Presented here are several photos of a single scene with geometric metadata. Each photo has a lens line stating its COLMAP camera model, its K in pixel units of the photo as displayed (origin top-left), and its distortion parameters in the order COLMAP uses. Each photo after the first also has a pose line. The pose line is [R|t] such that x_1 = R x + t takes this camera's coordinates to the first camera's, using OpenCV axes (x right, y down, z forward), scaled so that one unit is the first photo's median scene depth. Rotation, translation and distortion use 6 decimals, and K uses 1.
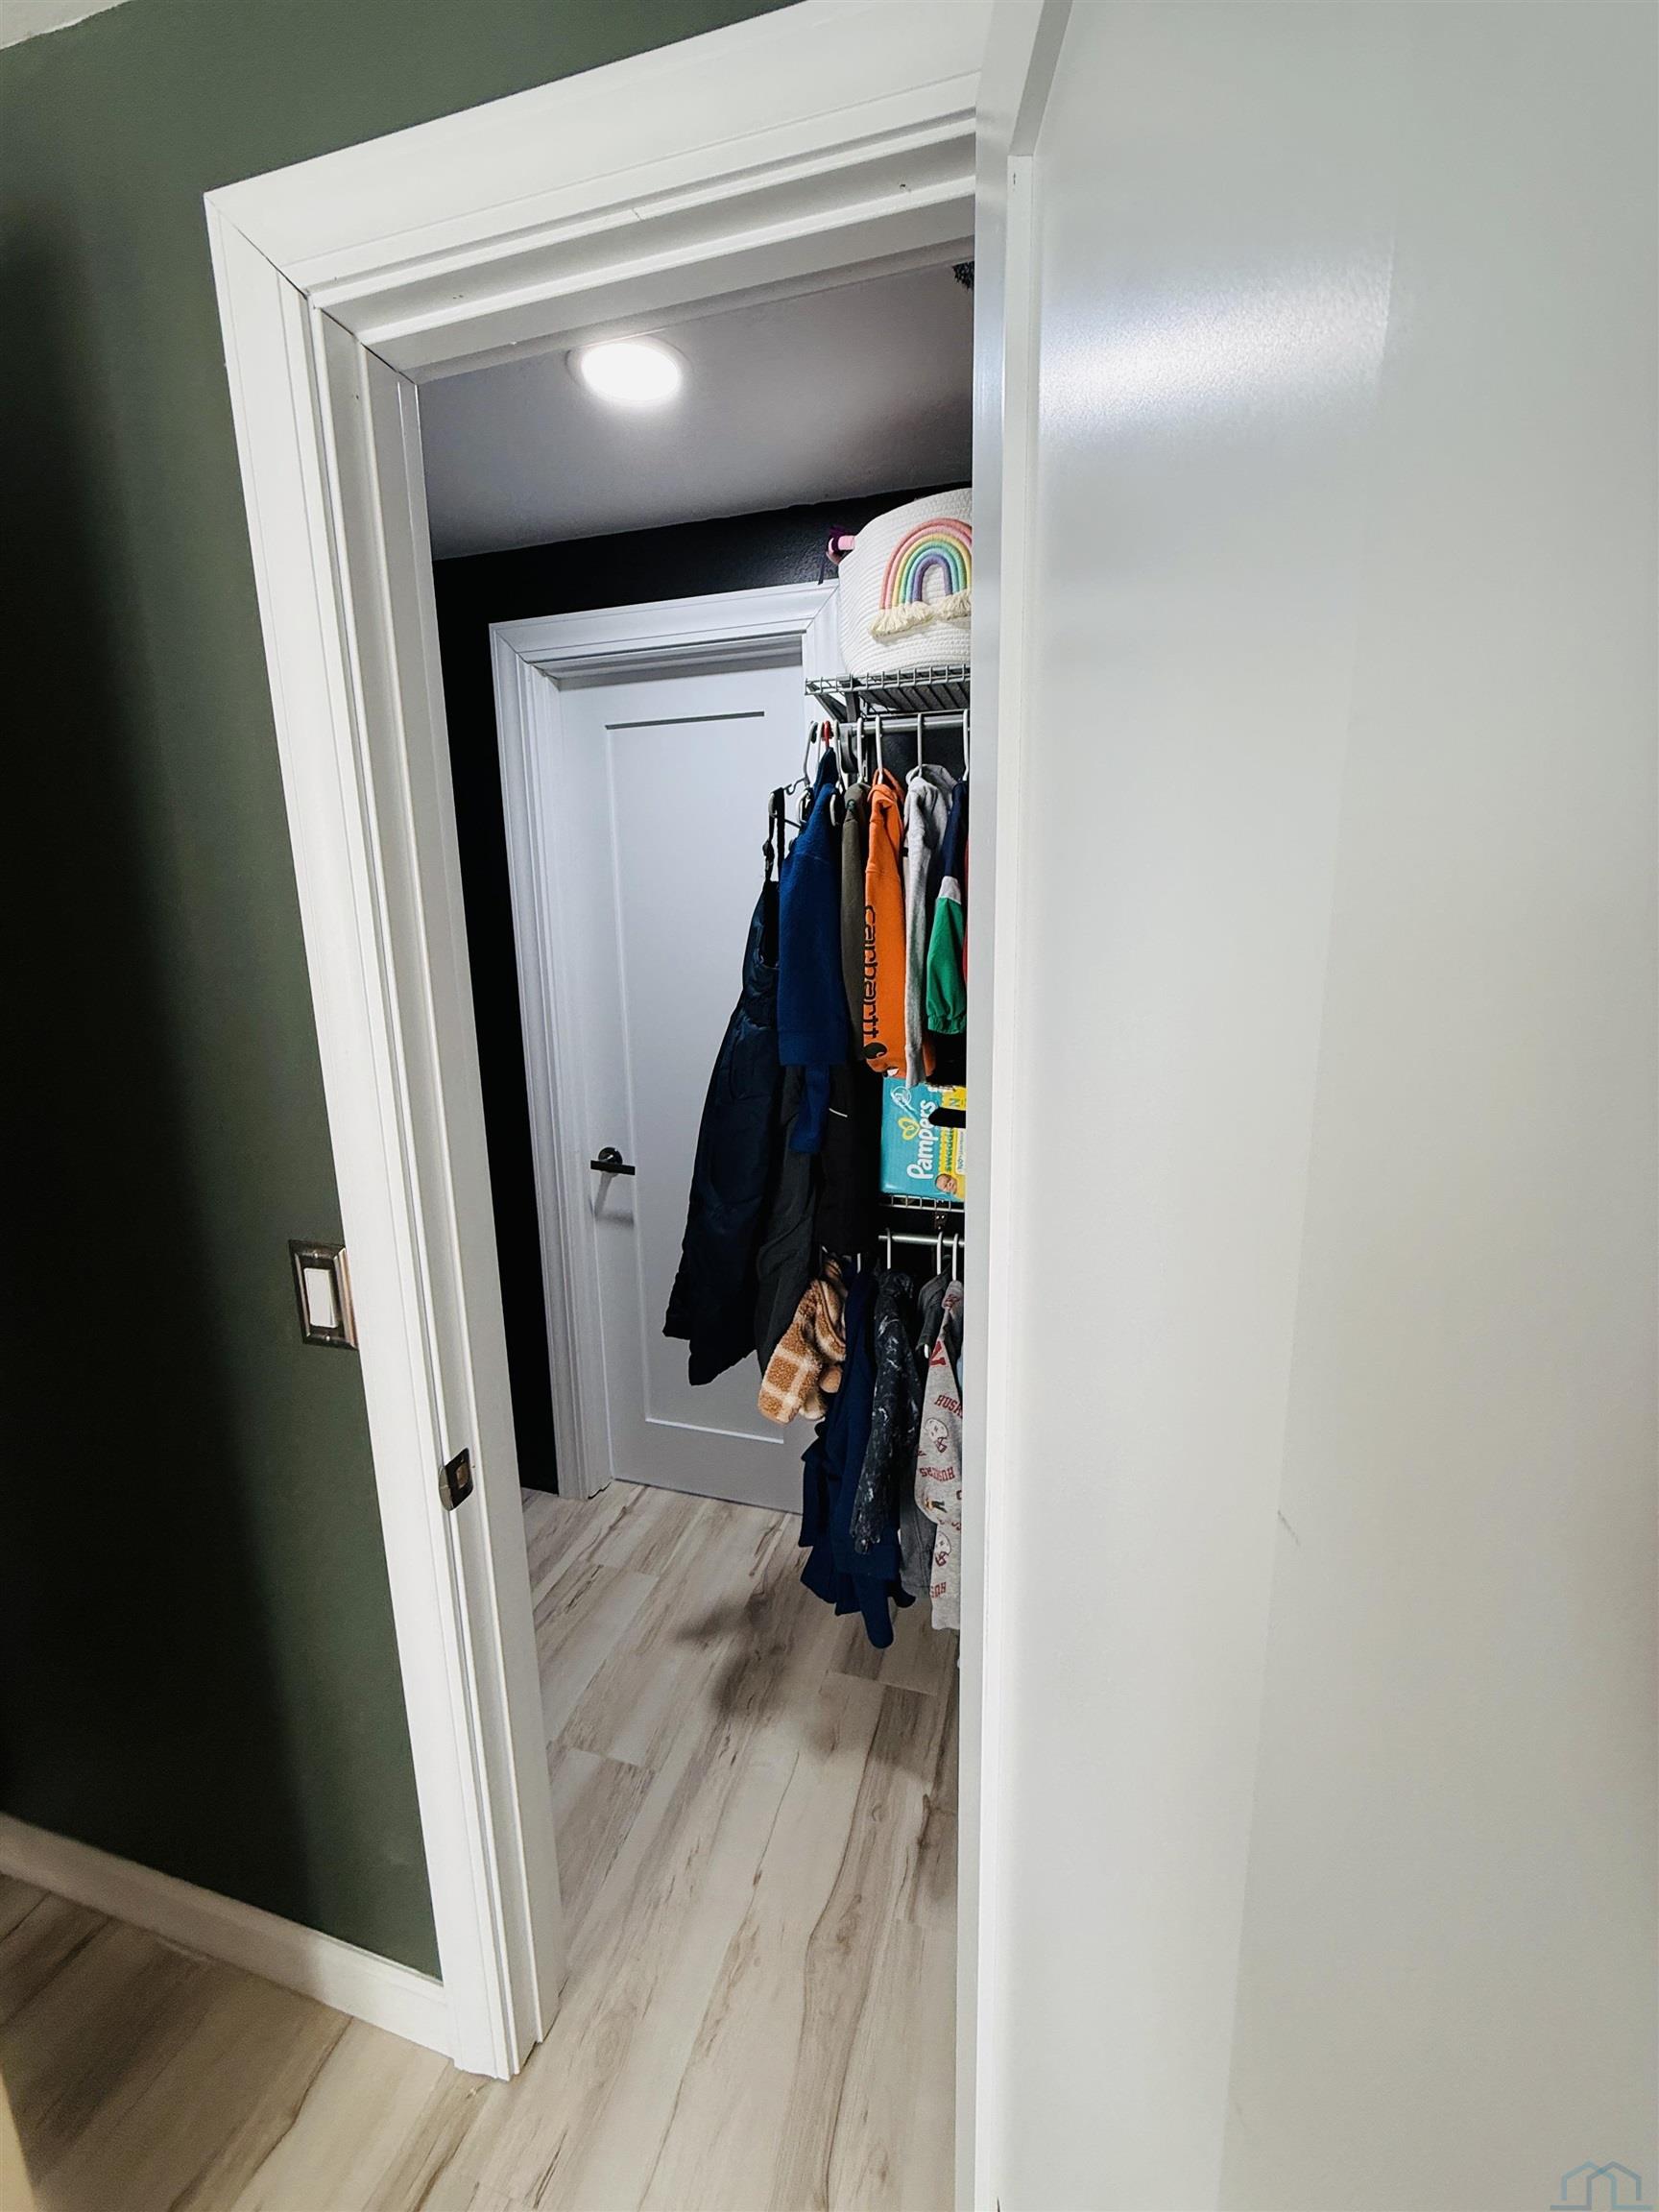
lens RADIAL K [[887.6, 0, 827.3], [0, 887.6, 1105.3], [0, 0, 1]] dist [-0.000349, 0.000413]
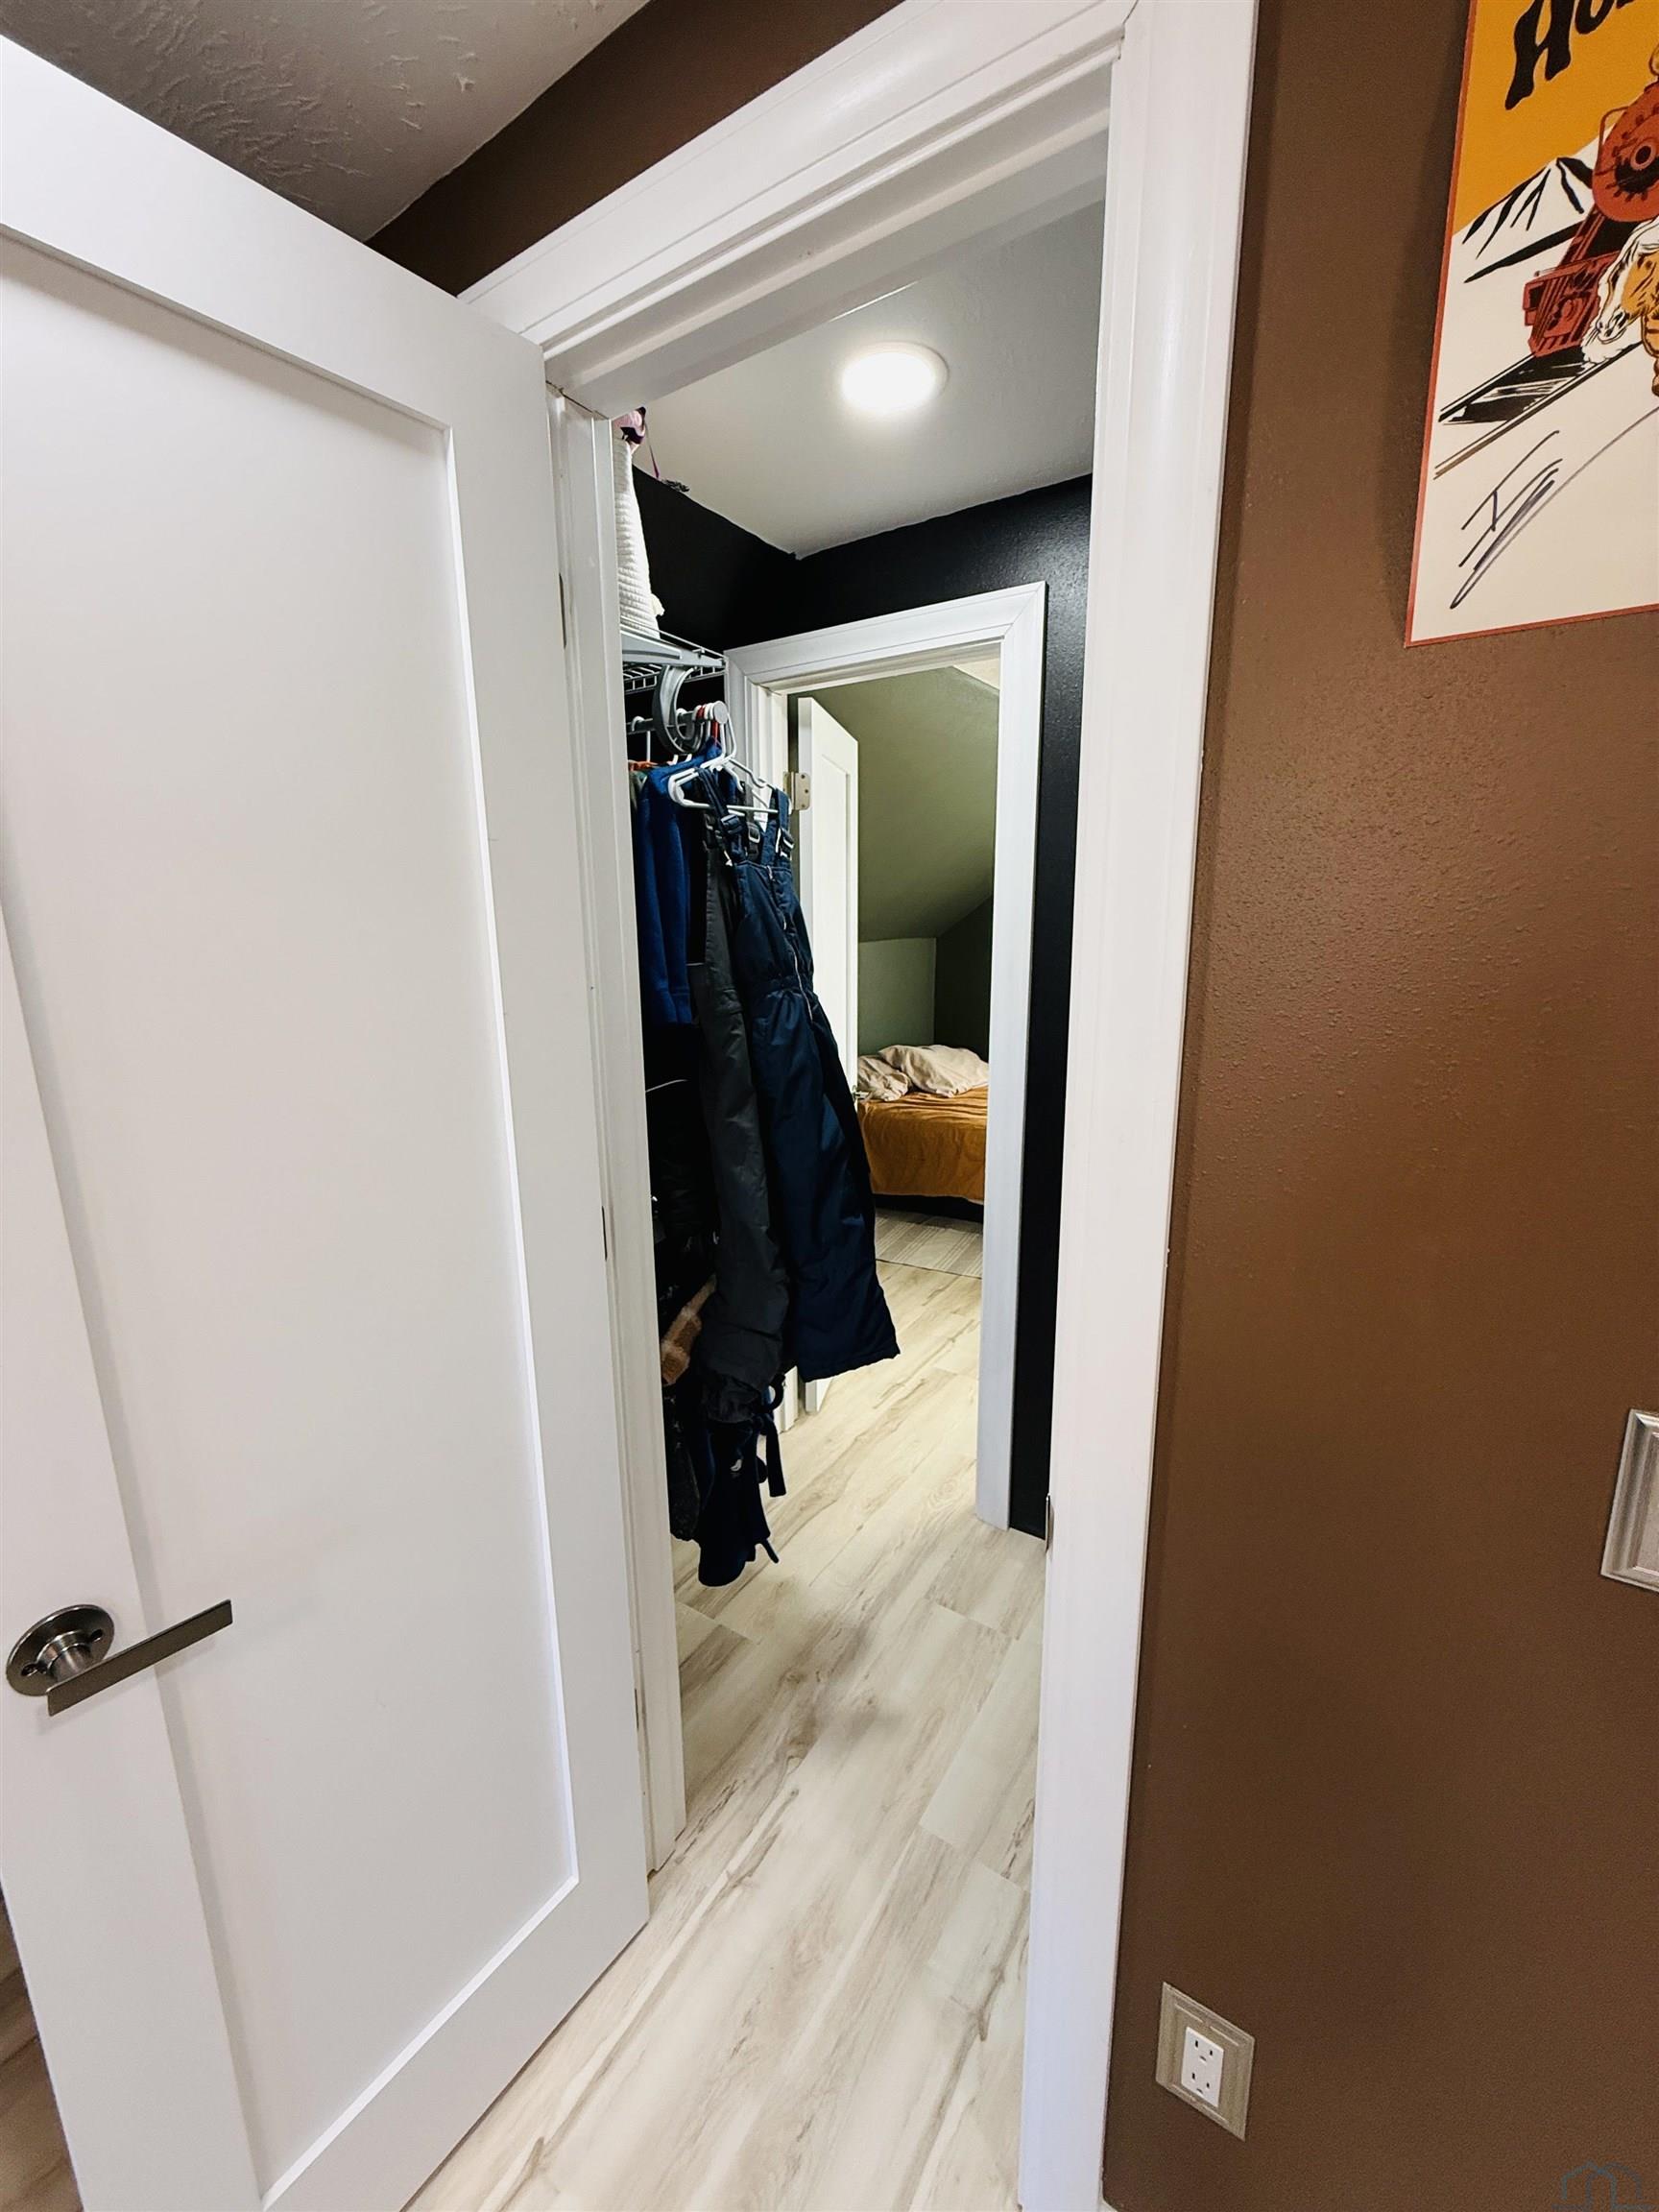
lens RADIAL K [[887.6, 0, 826.2], [0, 887.6, 1103.3], [0, 0, 1]] dist [-0.000349, 0.000413]
pose [[-0.955668, -0.033749, 0.292506, -0.375307], [0.083841, 0.921097, 0.380199, -0.339107], [-0.282258, 0.387868, -0.877433, 1.735217]]
